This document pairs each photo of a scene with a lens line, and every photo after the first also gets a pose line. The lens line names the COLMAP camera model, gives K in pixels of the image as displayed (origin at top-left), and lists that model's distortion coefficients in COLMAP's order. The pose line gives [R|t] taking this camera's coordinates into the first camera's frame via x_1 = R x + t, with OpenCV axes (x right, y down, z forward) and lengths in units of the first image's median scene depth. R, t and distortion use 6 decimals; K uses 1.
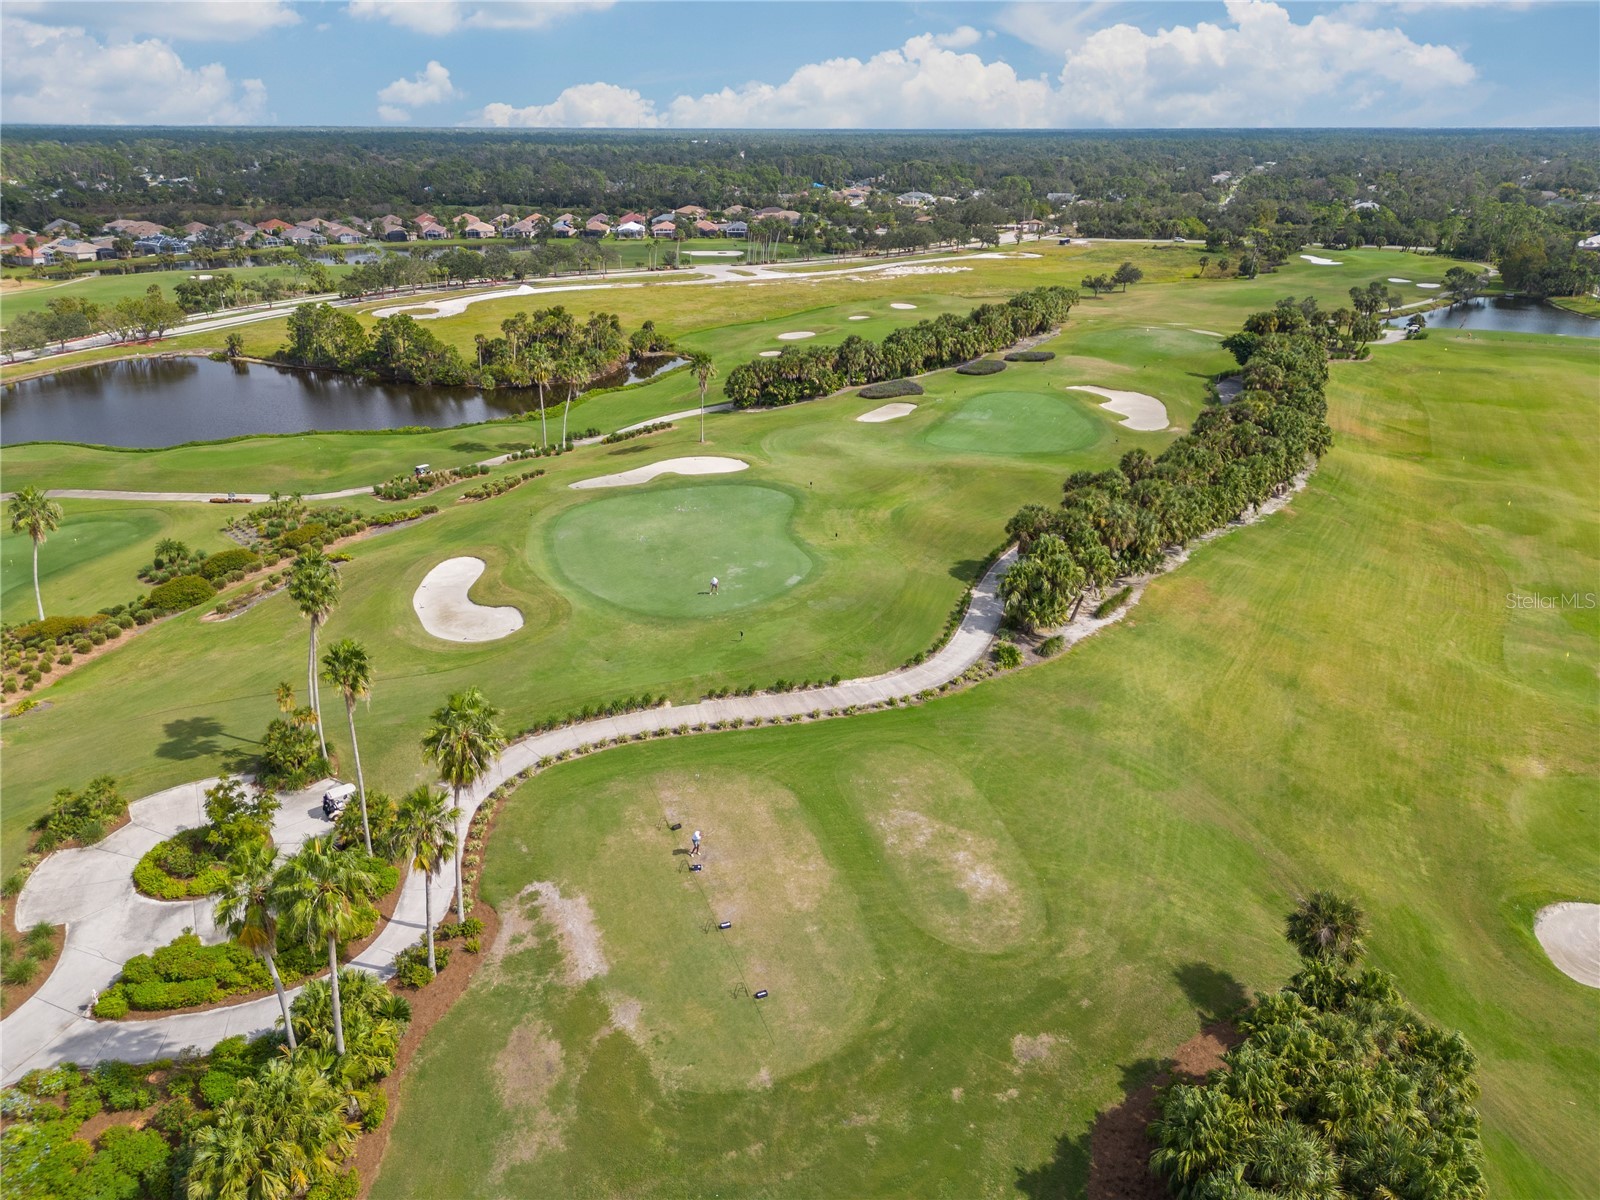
lens RADIAL K [[1115.5, 0, 797.8], [0, 1115.5, 597.5], [0, 0, 1]] dist [0.040586, 0.001765]
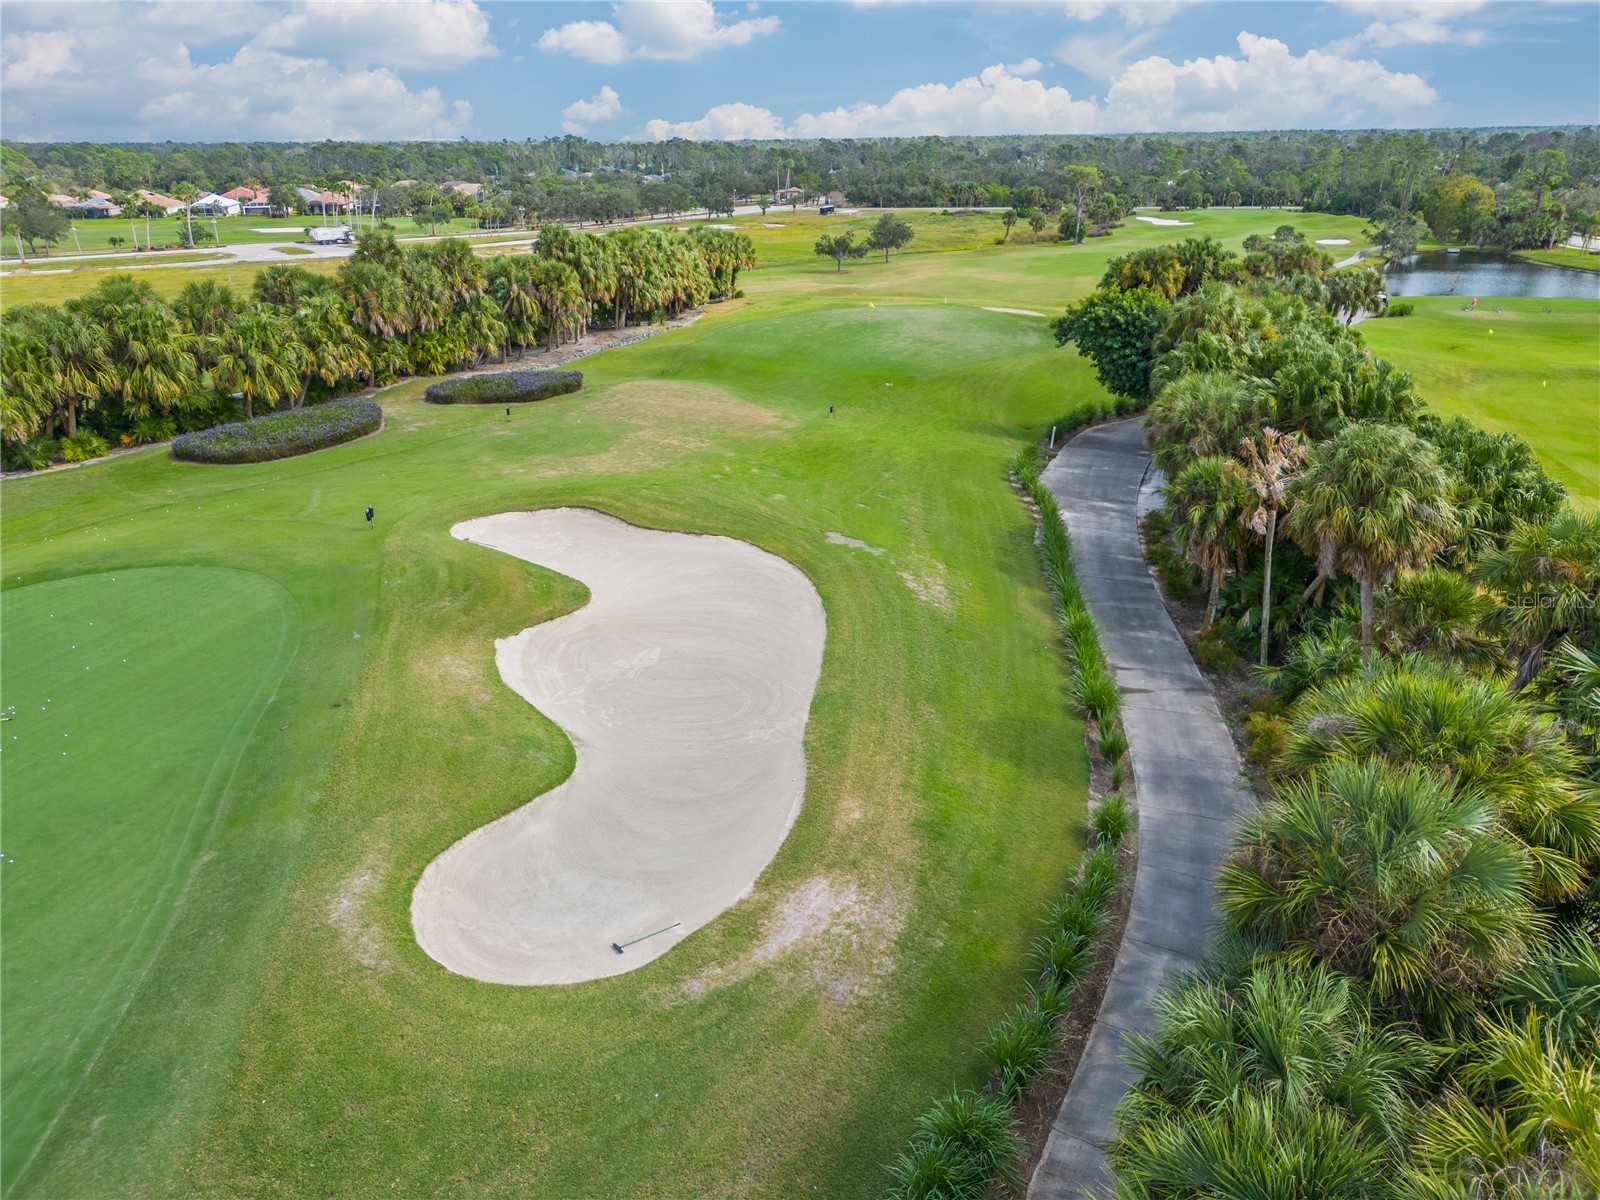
lens RADIAL K [[1115.5, 0, 801.6], [0, 1115.5, 602.1], [0, 0, 1]] dist [0.040586, 0.001765]
pose [[0.988307, -0.070370, 0.135269, 0.139162], [0.071389, 0.997445, -0.002687, -0.082313], [-0.134734, 0.012312, 0.990805, 0.375091]]
